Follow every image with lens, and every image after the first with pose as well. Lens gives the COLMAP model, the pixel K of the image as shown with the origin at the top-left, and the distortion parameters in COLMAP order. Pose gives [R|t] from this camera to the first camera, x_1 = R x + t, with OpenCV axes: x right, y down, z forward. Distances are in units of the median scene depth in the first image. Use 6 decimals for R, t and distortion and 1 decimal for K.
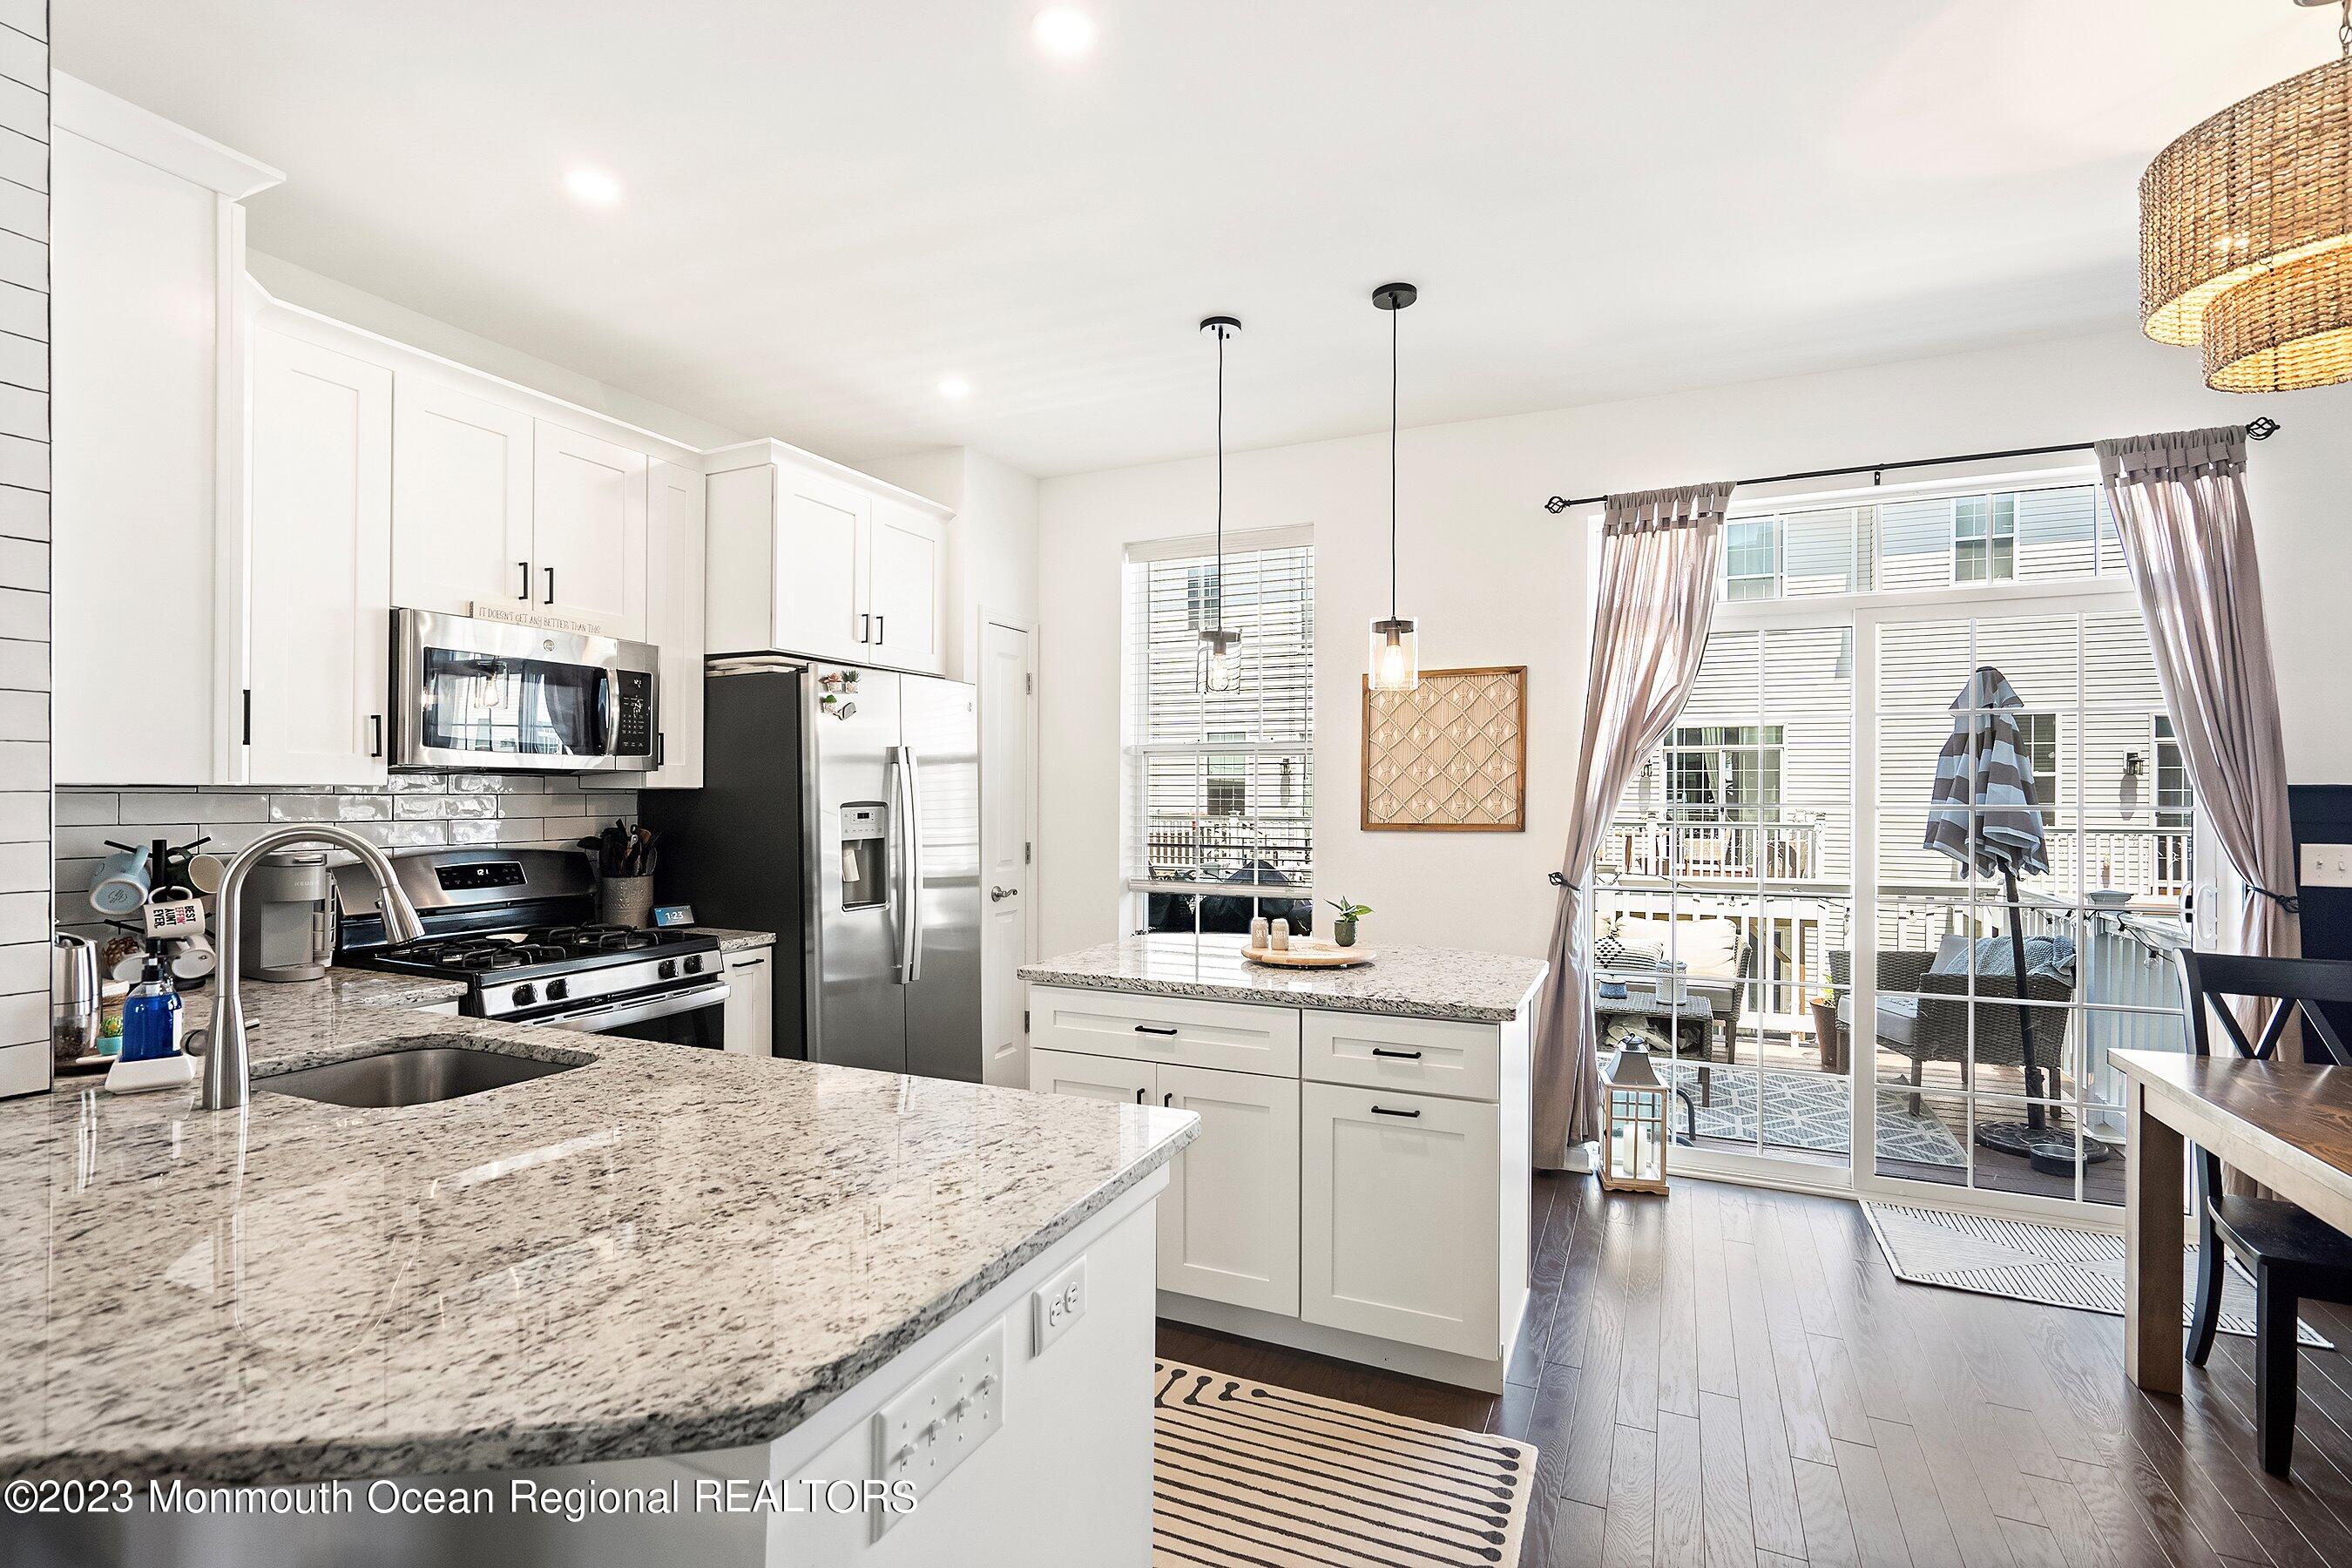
lens RADIAL K [[1071.9, 0, 1182.5], [0, 1071.9, 787.0], [0, 0, 1]] dist [-0.000286, -0.000035]
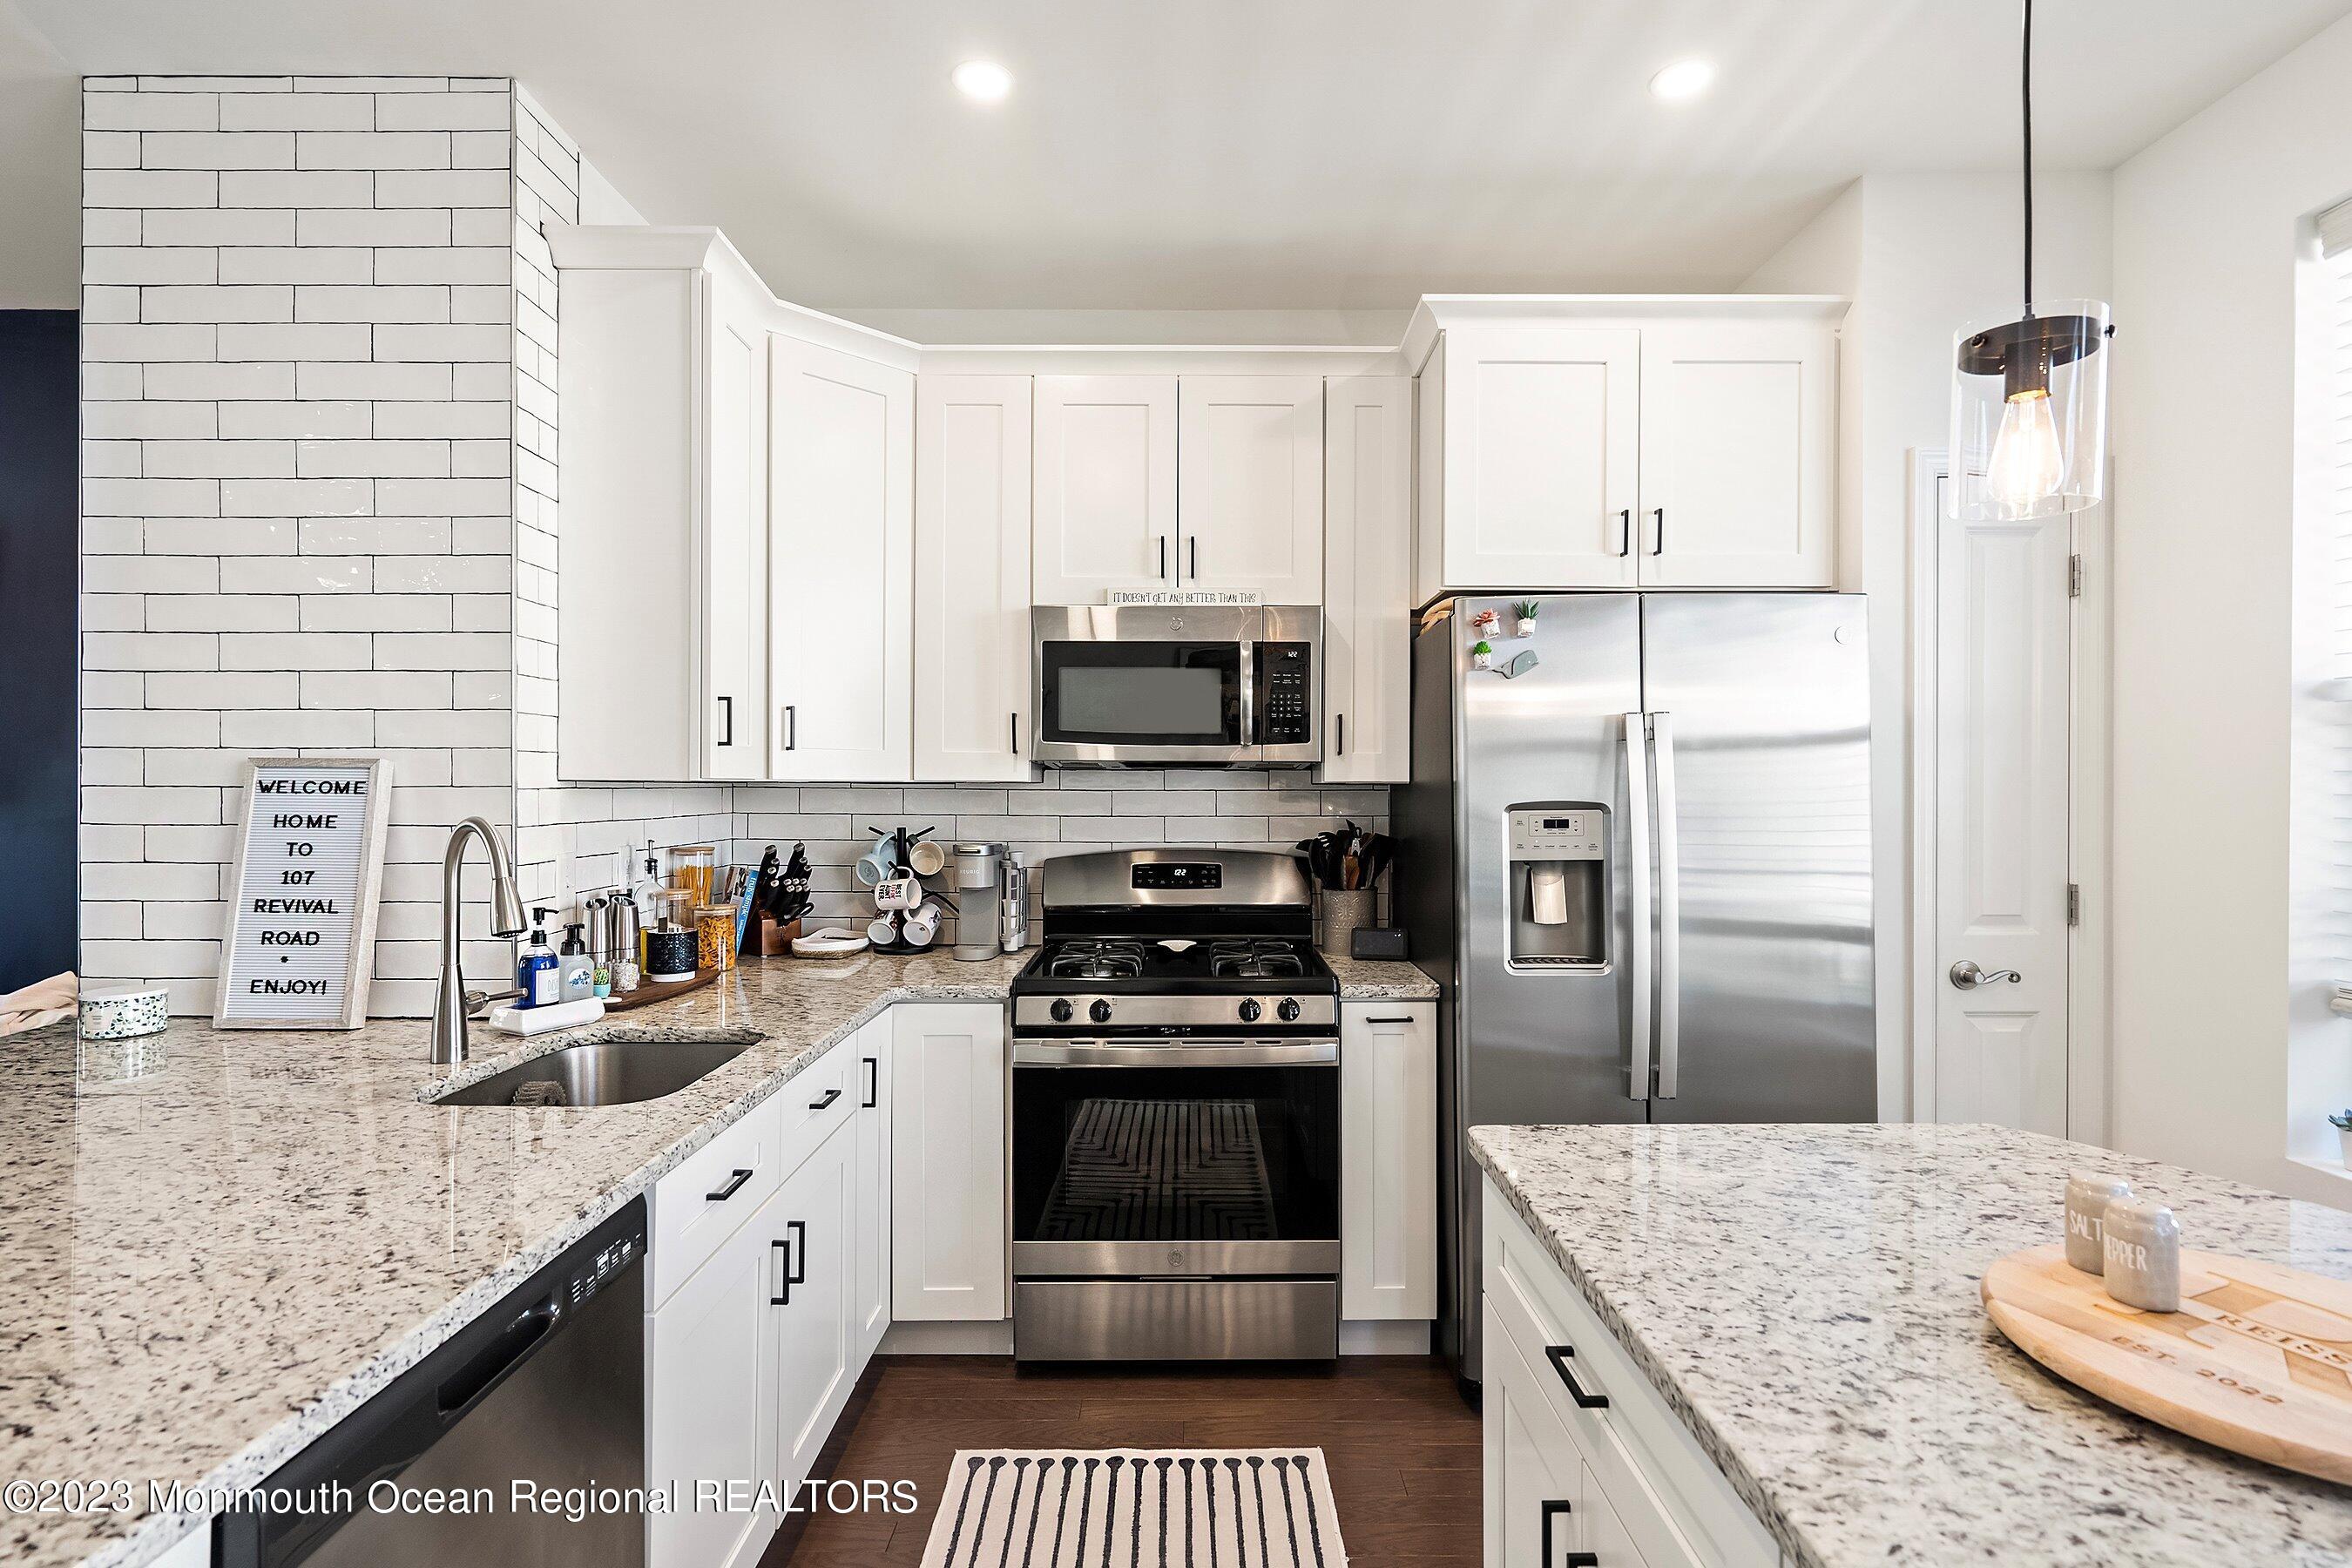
lens RADIAL K [[1141.5, 0, 1180.8], [0, 1141.5, 784.4], [0, 0, 1]] dist [0.003643, 0.000846]
pose [[0.419141, -0.002032, -0.907919, 0.249875], [0.005355, 0.999986, 0.000234, 0.001664], [0.907905, -0.004960, 0.419146, 0.547180]]
